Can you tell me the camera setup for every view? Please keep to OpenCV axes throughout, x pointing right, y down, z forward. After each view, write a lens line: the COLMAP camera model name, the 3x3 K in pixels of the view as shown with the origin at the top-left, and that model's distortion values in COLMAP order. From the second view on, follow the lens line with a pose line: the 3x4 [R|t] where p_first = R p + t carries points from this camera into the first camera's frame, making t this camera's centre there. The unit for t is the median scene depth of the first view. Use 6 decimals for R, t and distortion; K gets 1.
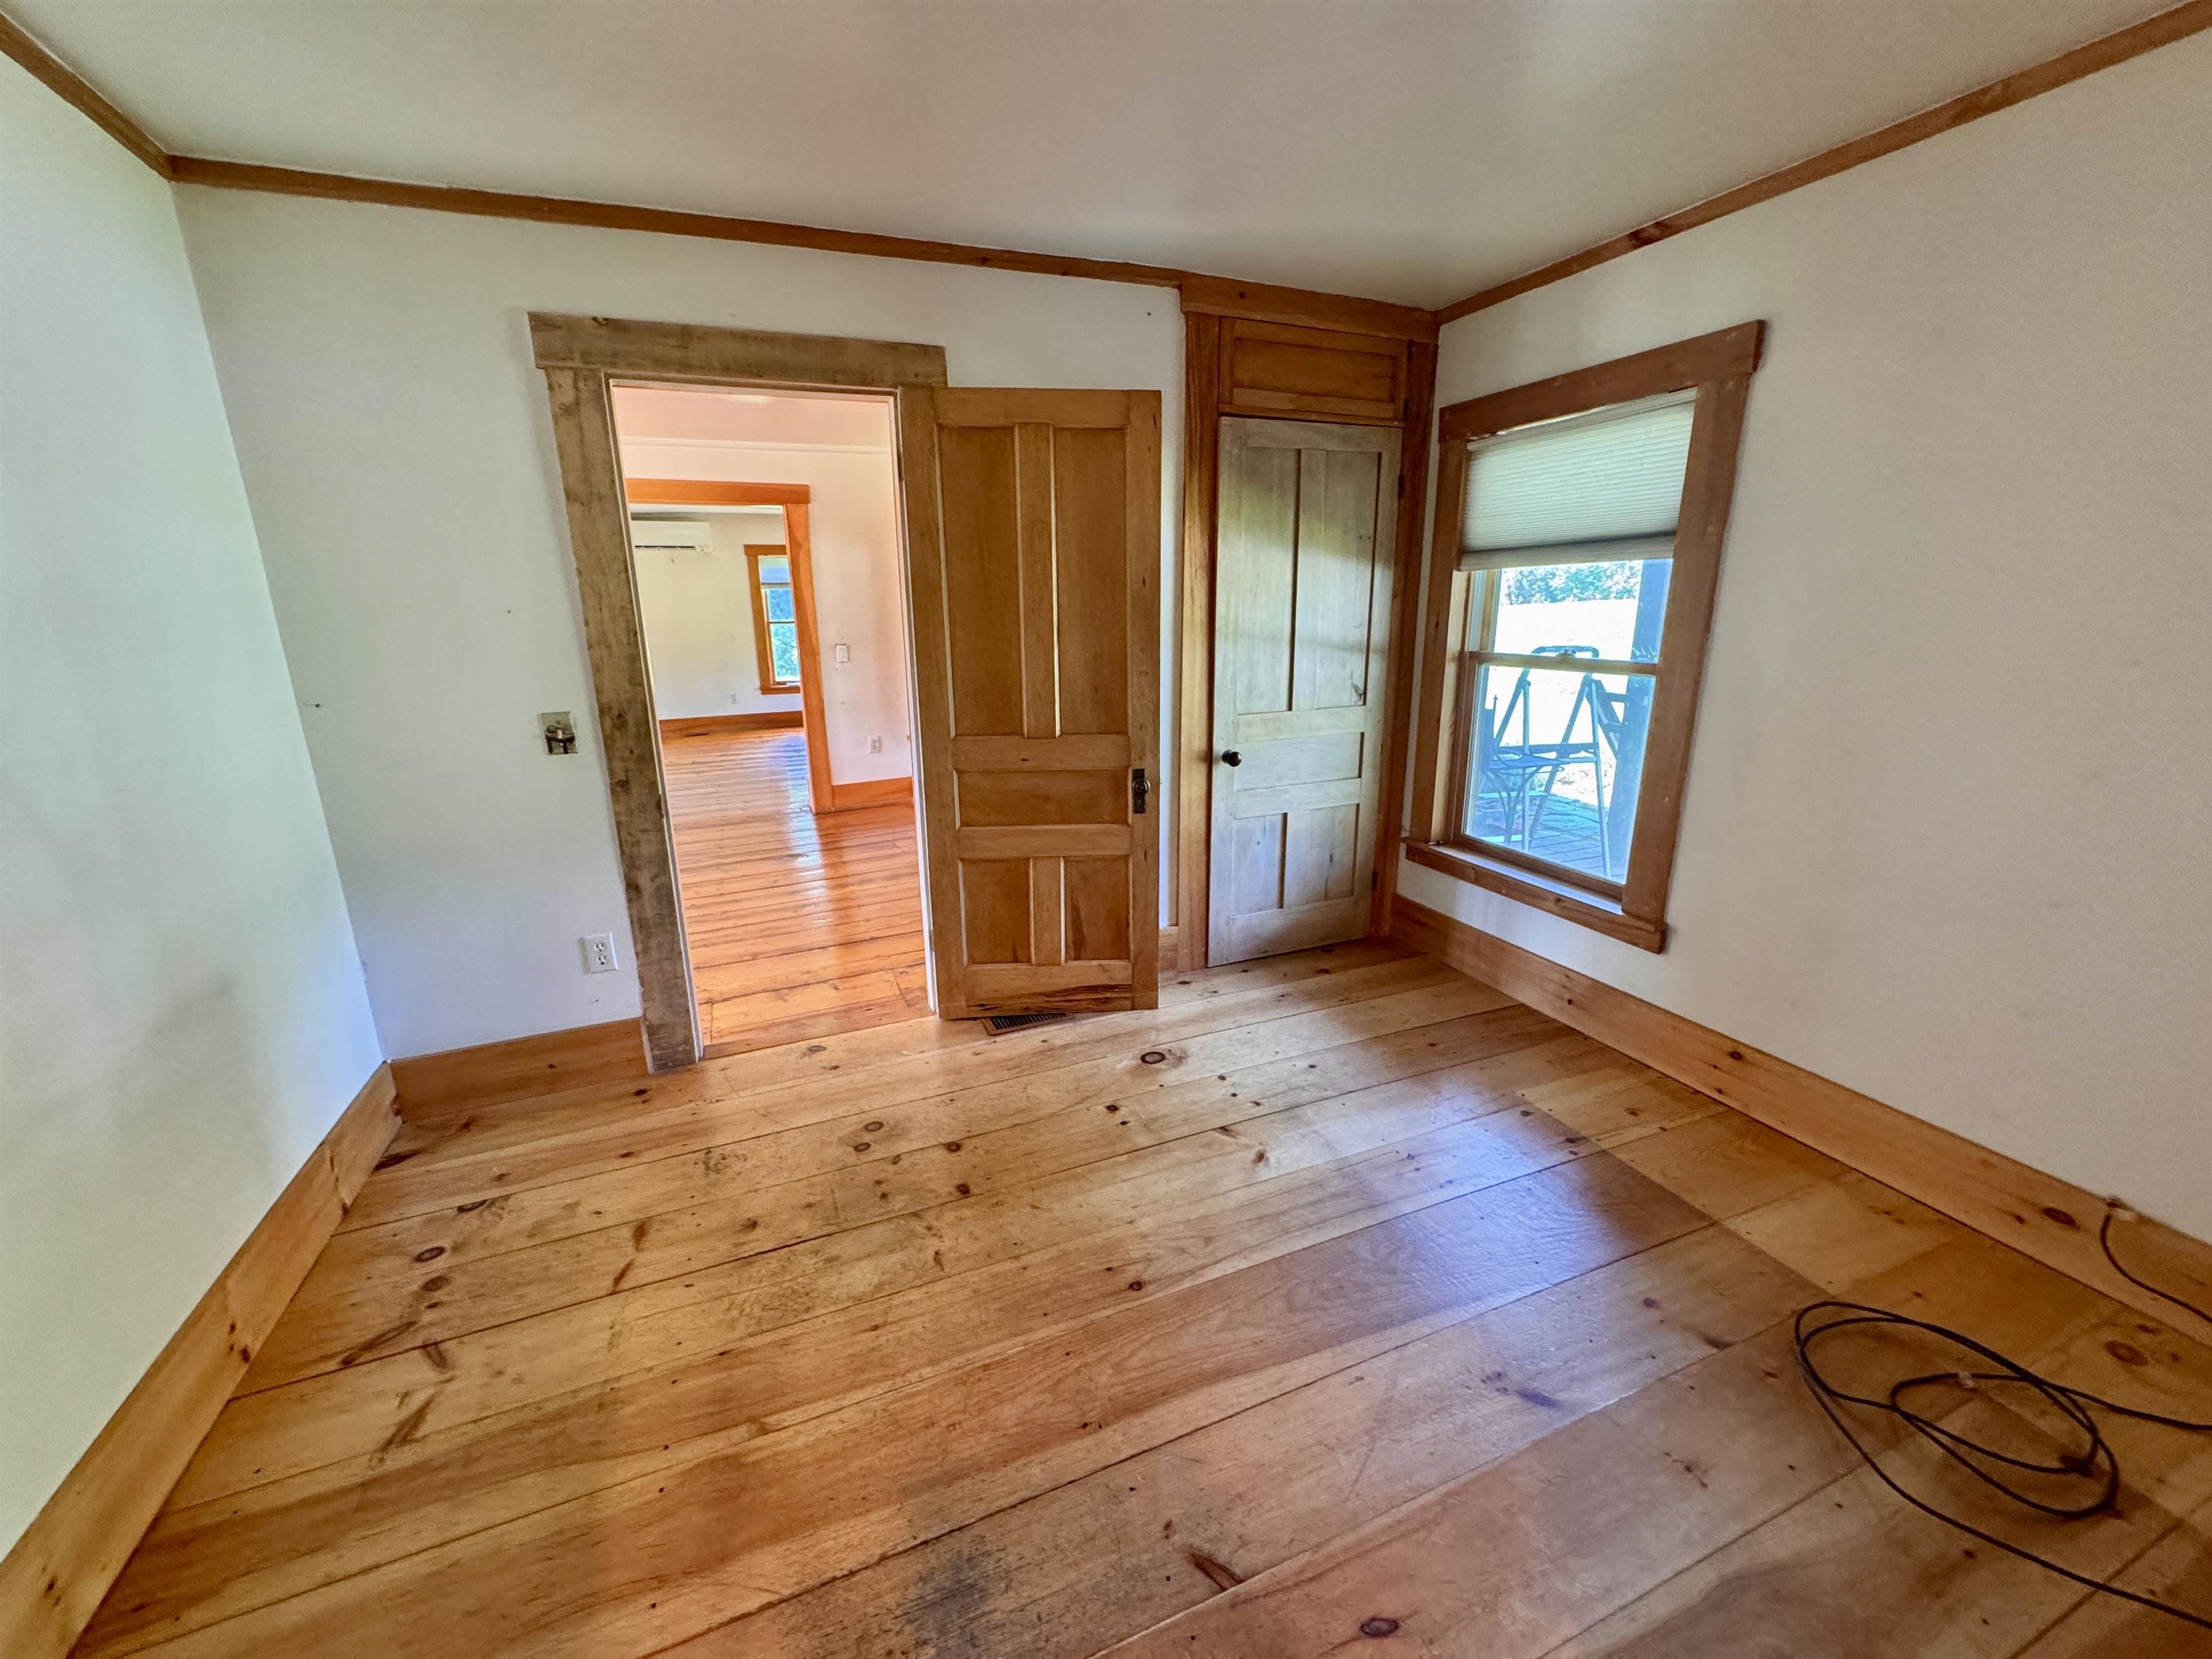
lens RADIAL K [[887.6, 0, 1091.9], [0, 887.6, 822.9], [0, 0, 1]] dist [-0.004807, 0.000816]
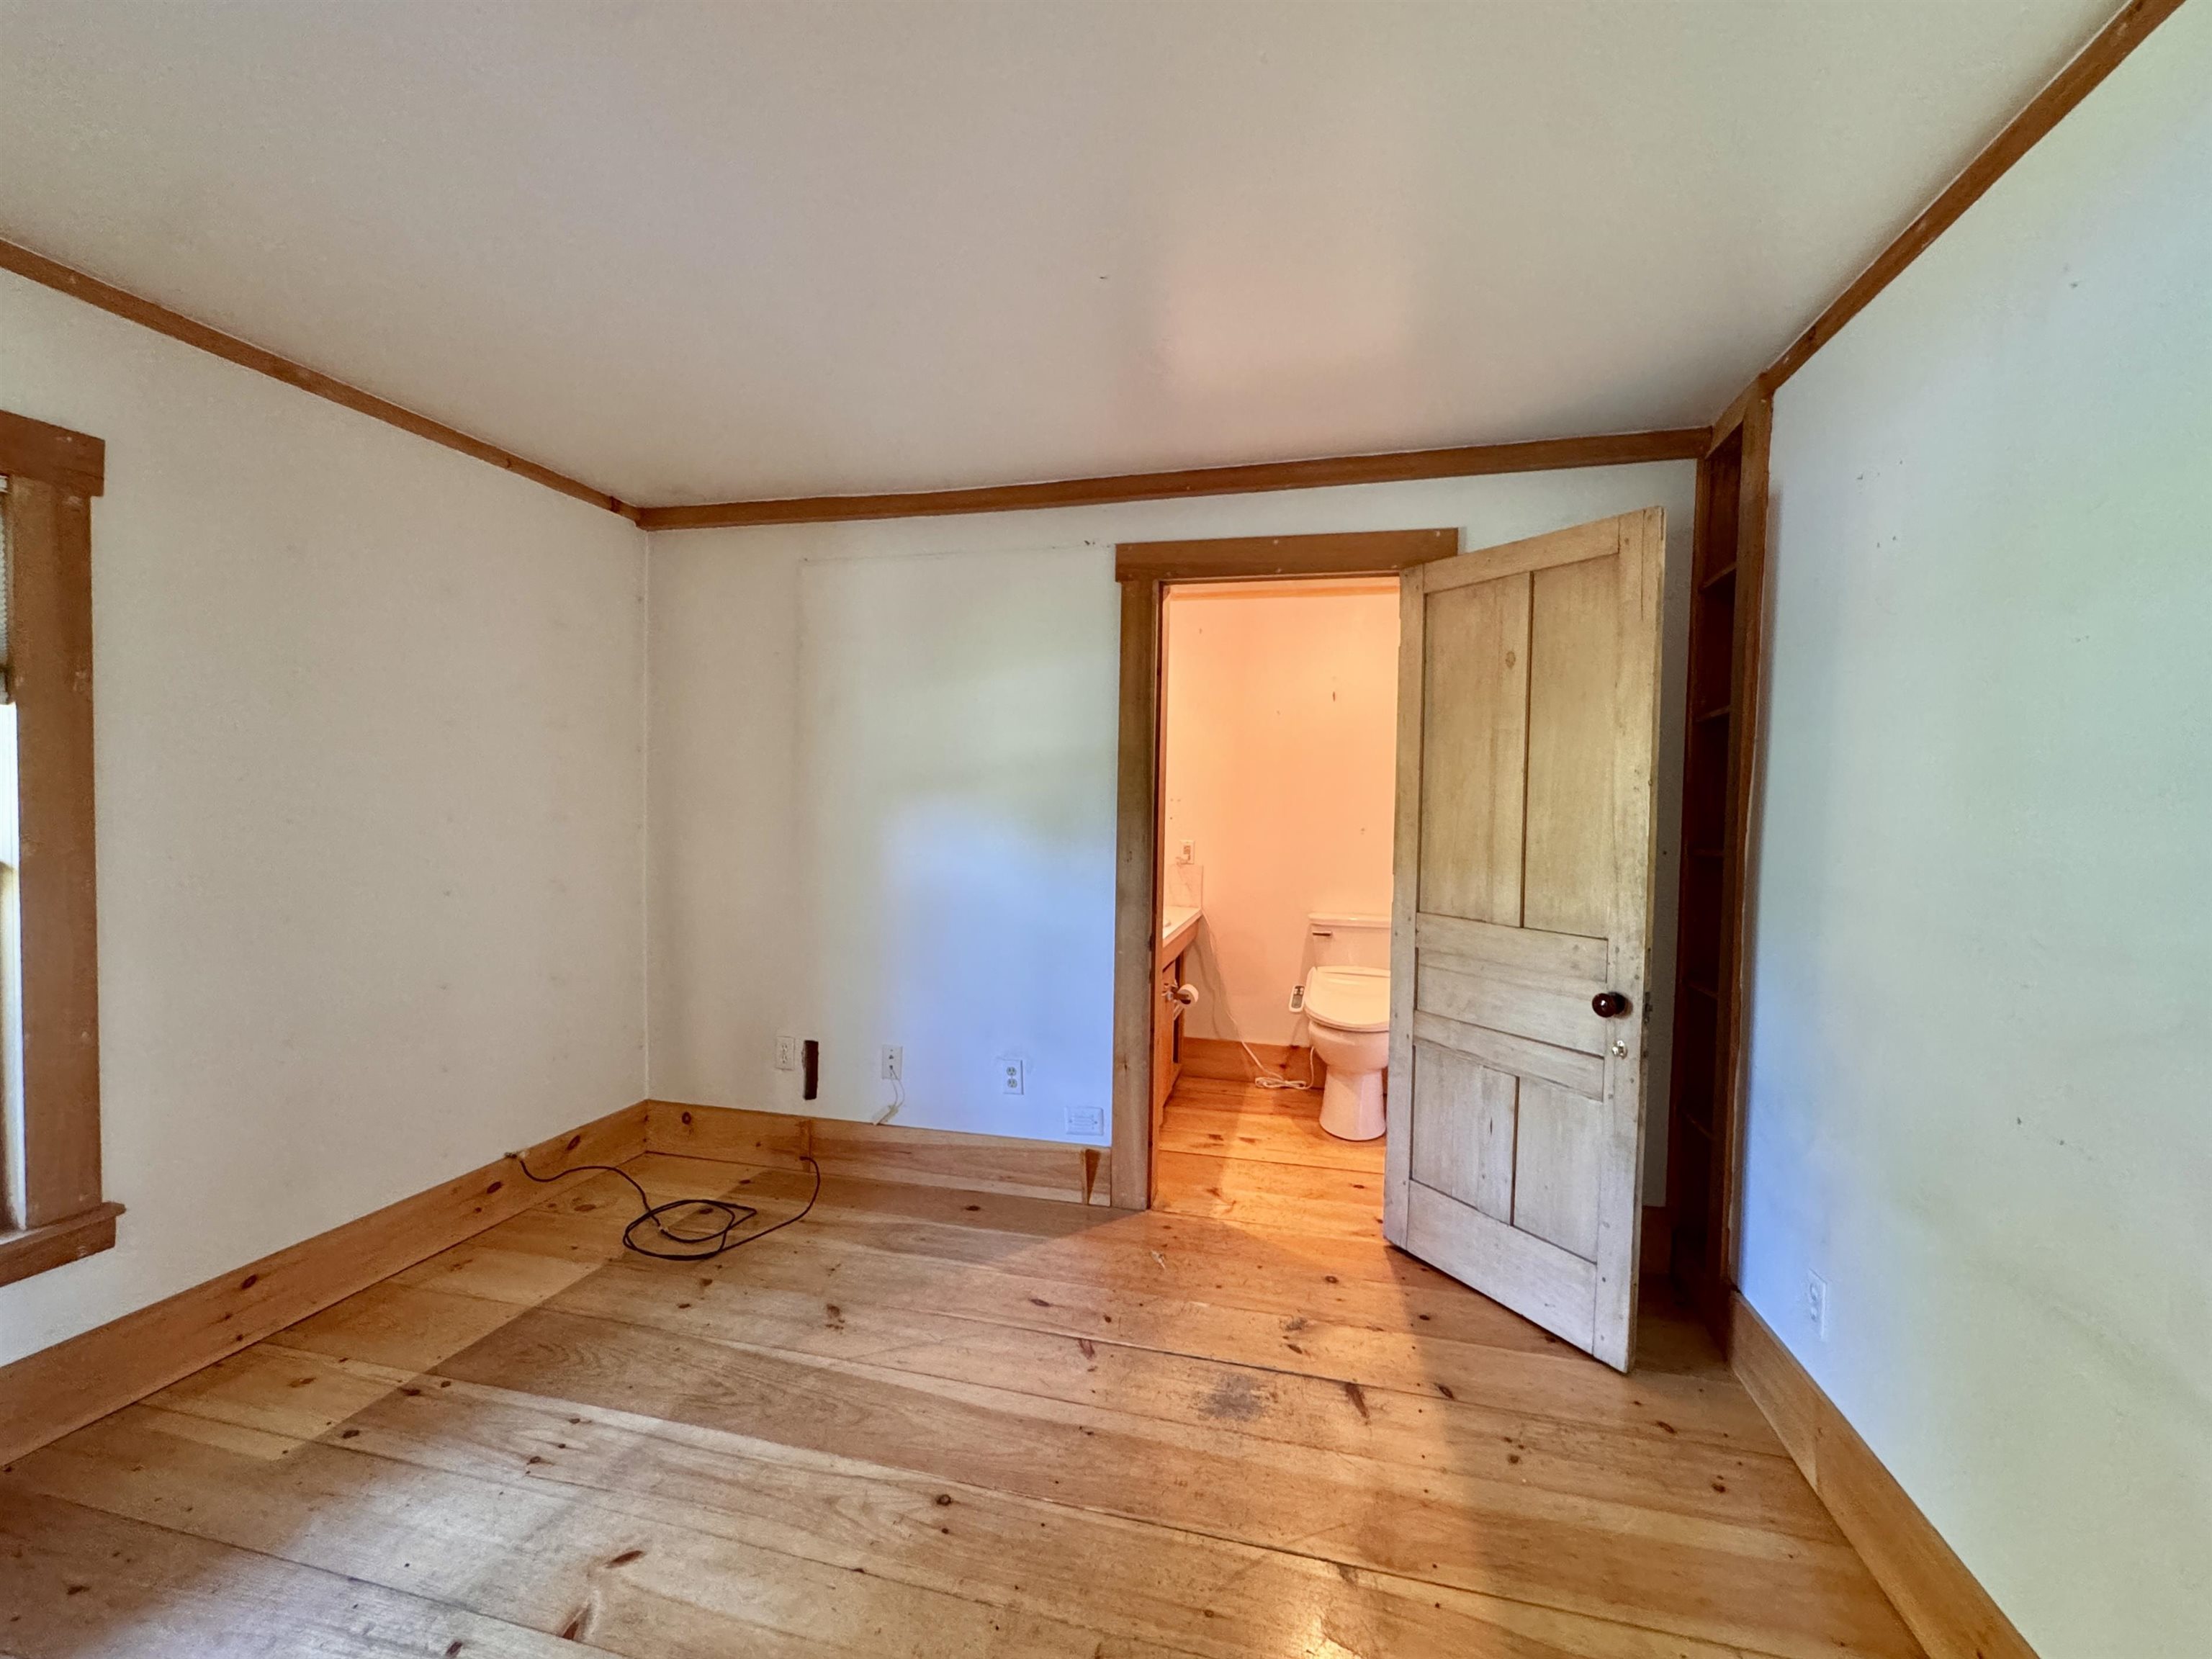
lens RADIAL K [[887.6, 0, 1118.6], [0, 887.6, 836.4], [0, 0, 1]] dist [-0.004807, 0.000816]
pose [[-0.807814, -0.023137, 0.588984, -0.621923], [0.136725, 0.964621, 0.225417, -0.320877], [-0.573361, 0.262624, -0.776070, 1.438371]]
